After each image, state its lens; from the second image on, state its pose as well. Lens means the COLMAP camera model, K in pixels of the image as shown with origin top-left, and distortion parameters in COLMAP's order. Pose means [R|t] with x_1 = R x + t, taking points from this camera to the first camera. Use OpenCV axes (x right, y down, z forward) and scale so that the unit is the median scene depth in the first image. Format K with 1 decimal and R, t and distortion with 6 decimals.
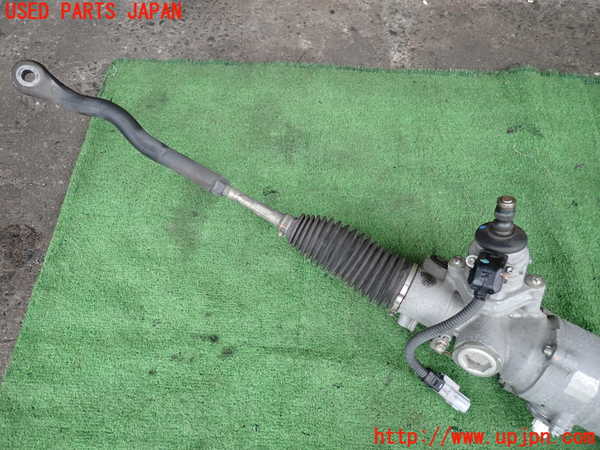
lens RADIAL K [[447.0, 0, 300.0], [0, 447.0, 225.0], [0, 0, 1]] dist [0.011135, 0.001581]
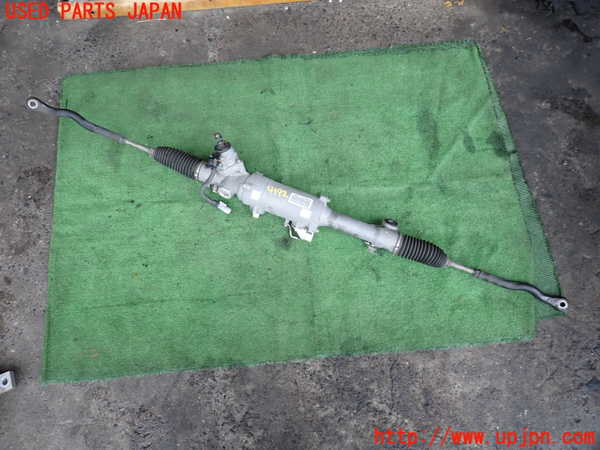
lens RADIAL K [[447.0, 0, 300.0], [0, 447.0, 225.0], [0, 0, 1]] dist [0.011135, 0.001581]
pose [[0.990385, -0.135283, 0.028908, 0.627354], [0.127473, 0.973635, 0.189168, 0.027592], [-0.053737, -0.183665, 0.981519, -1.486885]]
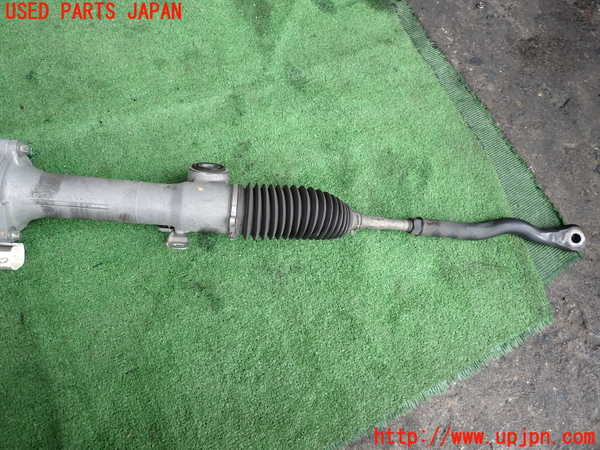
lens RADIAL K [[447.0, 0, 300.0], [0, 447.0, 225.0], [0, 0, 1]] dist [0.011135, 0.001581]
pose [[0.868223, -0.399177, 0.294699, 0.998750], [0.339336, 0.911025, 0.234276, 0.466489], [-0.361995, -0.103402, 0.926427, -0.230363]]
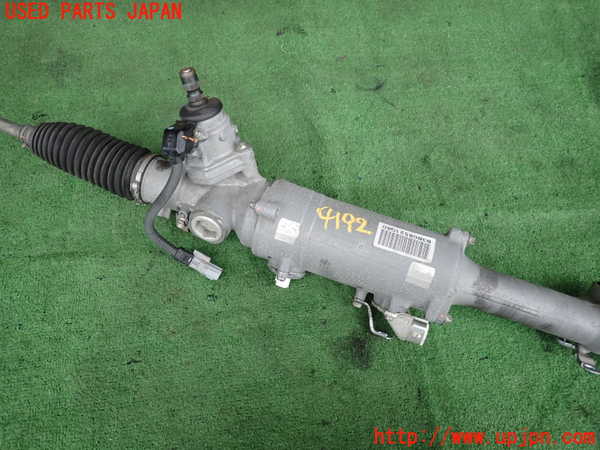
lens RADIAL K [[447.0, 0, 300.0], [0, 447.0, 225.0], [0, 0, 1]] dist [0.011135, 0.001581]
pose [[0.983055, -0.152948, 0.101048, 0.427767], [0.146164, 0.986675, 0.071481, 0.210389], [-0.110635, -0.055500, 0.992310, -0.097909]]
